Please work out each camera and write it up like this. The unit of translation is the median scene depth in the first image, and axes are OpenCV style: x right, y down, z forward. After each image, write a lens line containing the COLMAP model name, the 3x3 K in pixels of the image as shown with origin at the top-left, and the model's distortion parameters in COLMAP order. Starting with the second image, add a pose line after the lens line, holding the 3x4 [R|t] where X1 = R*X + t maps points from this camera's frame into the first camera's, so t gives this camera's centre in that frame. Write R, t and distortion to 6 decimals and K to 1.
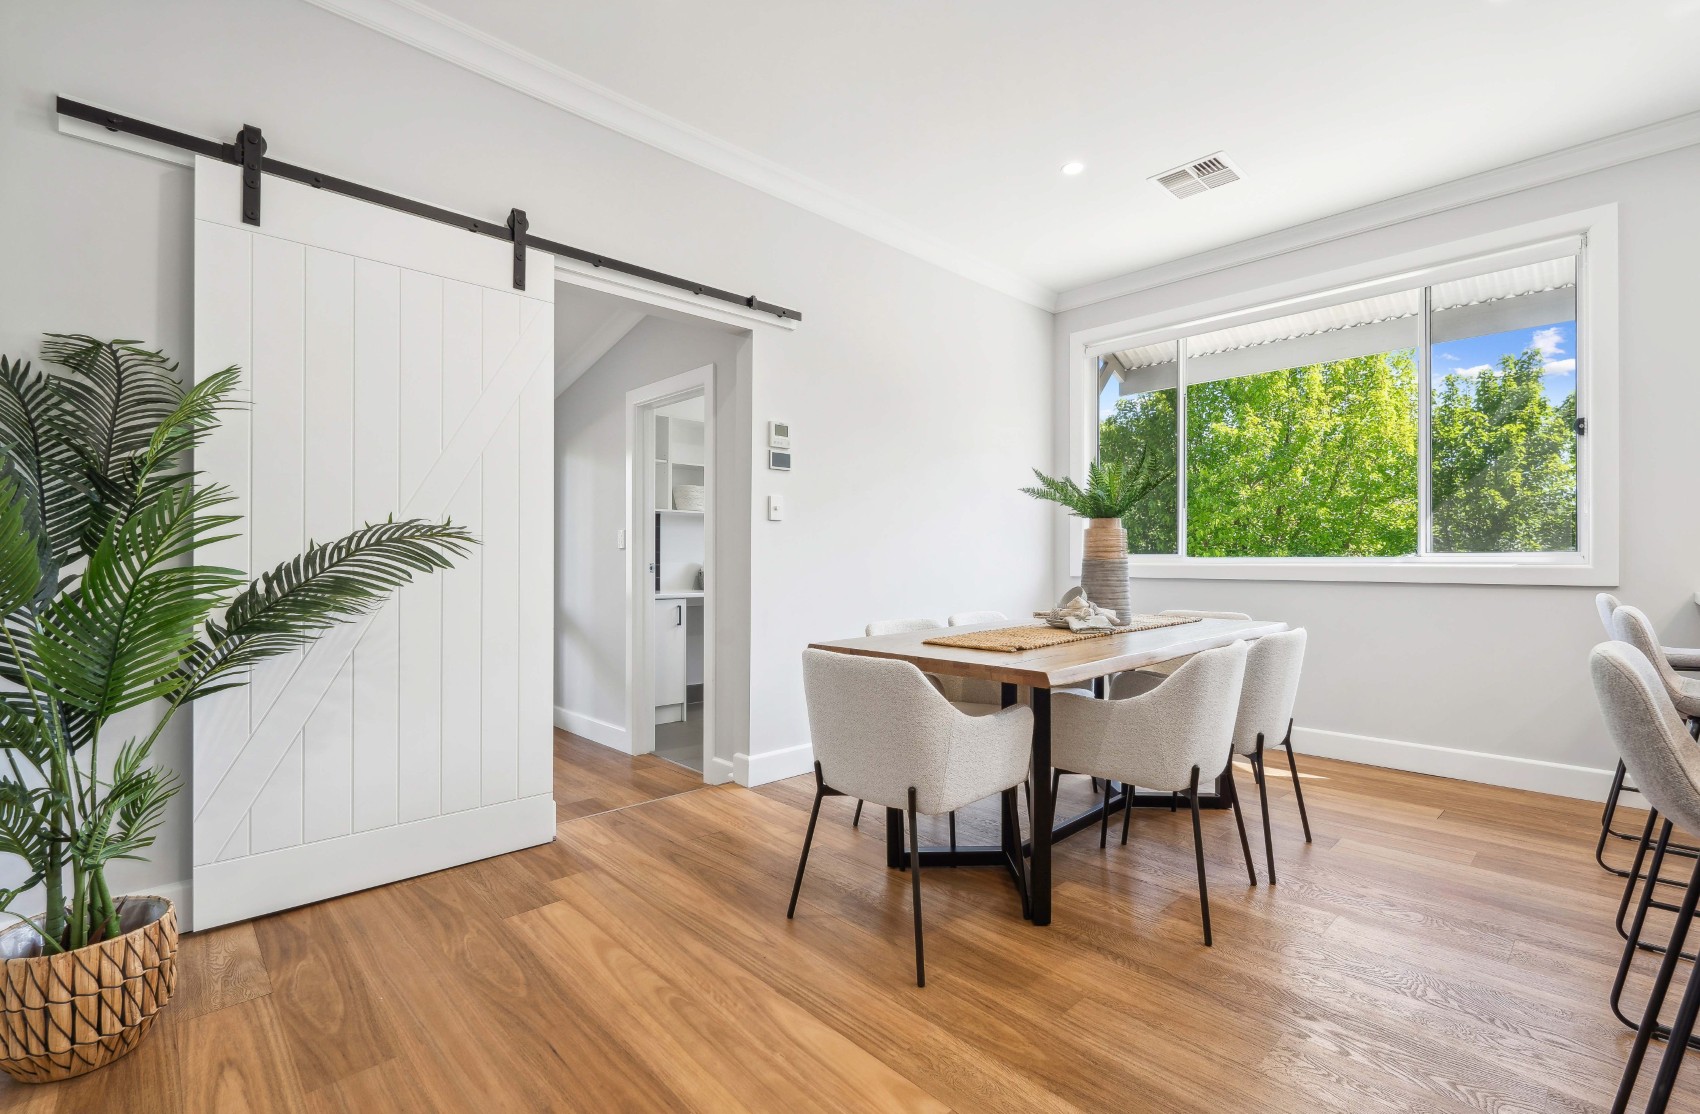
lens RADIAL K [[790.0, 0, 841.2], [0, 790.0, 551.0], [0, 0, 1]] dist [-0.003477, 0.000176]
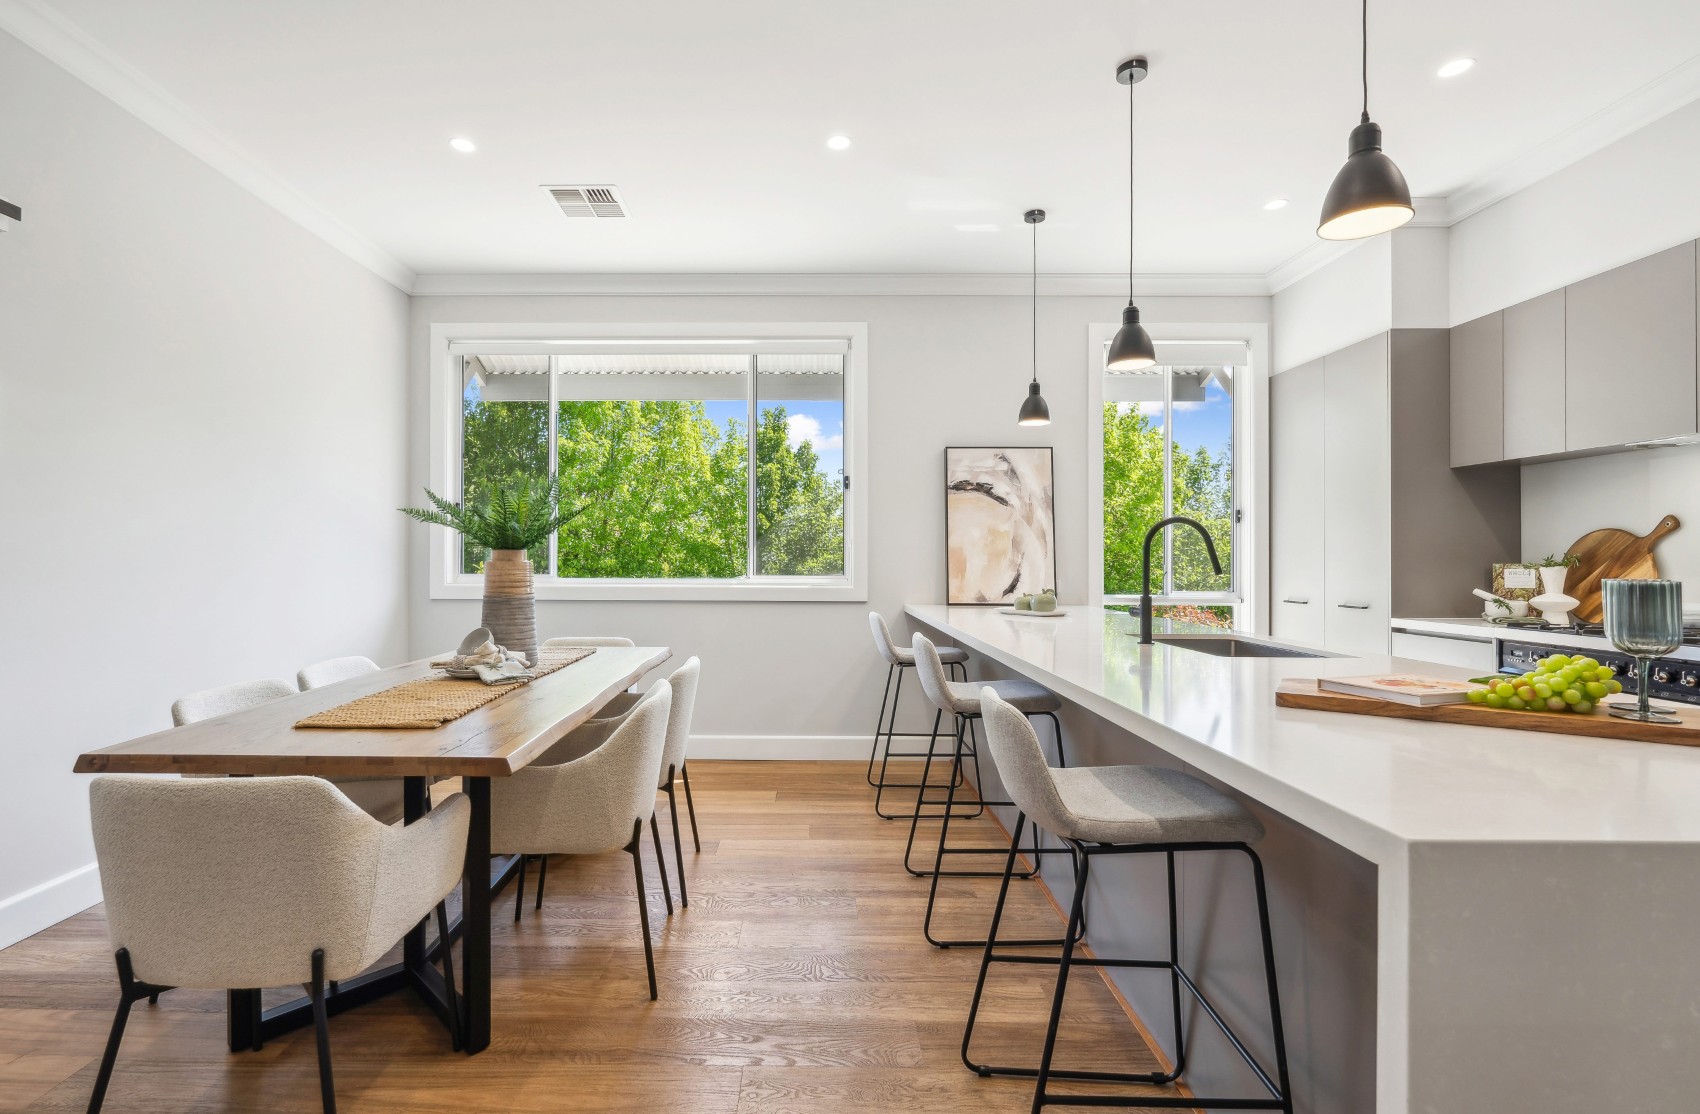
lens RADIAL K [[790.0, 0, 847.6], [0, 790.0, 559.3], [0, 0, 1]] dist [-0.003477, 0.000176]
pose [[0.681681, 0.010172, 0.731578, -0.052238], [-0.017008, 0.999853, 0.001946, -0.031177], [-0.731452, -0.013769, 0.681754, 0.078520]]
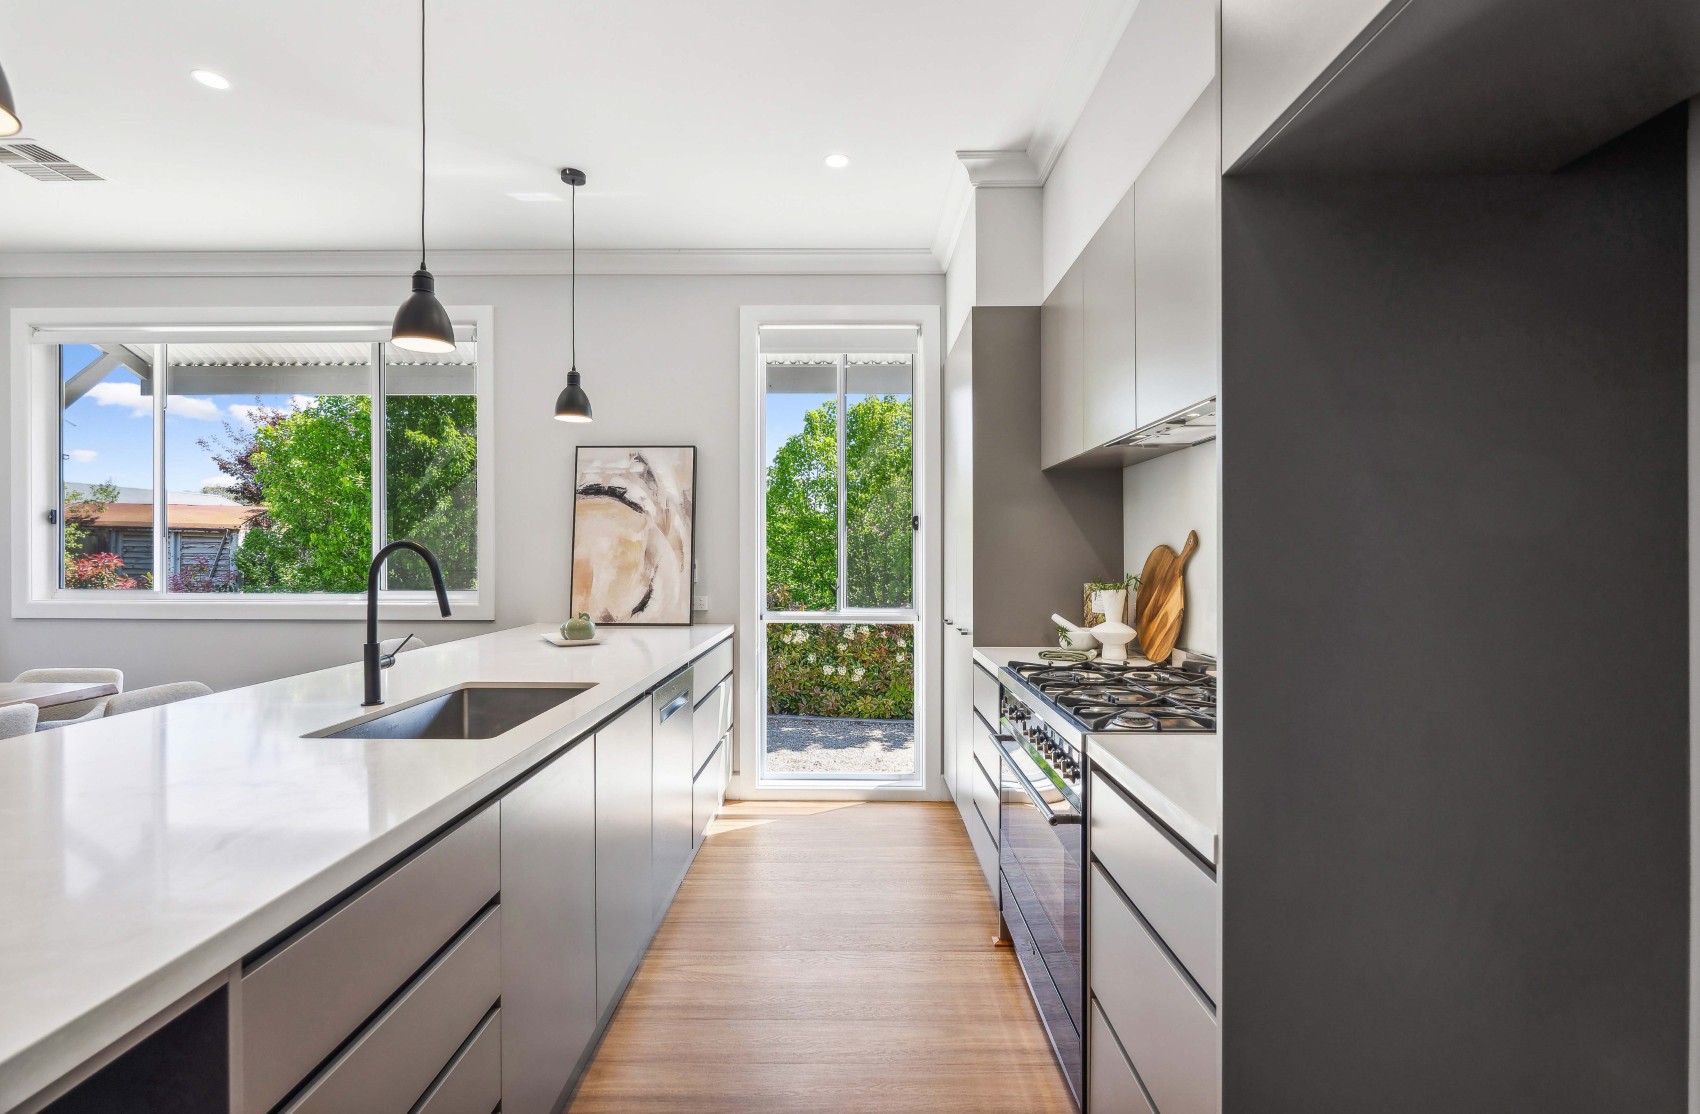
lens RADIAL K [[790.0, 0, 843.4], [0, 790.0, 560.2], [0, 0, 1]] dist [-0.003477, 0.000176]
pose [[0.682143, 0.004521, 0.731205, 0.482040], [-0.015188, 0.999853, 0.007987, -0.068310], [-0.731061, -0.016554, 0.682111, -0.253582]]
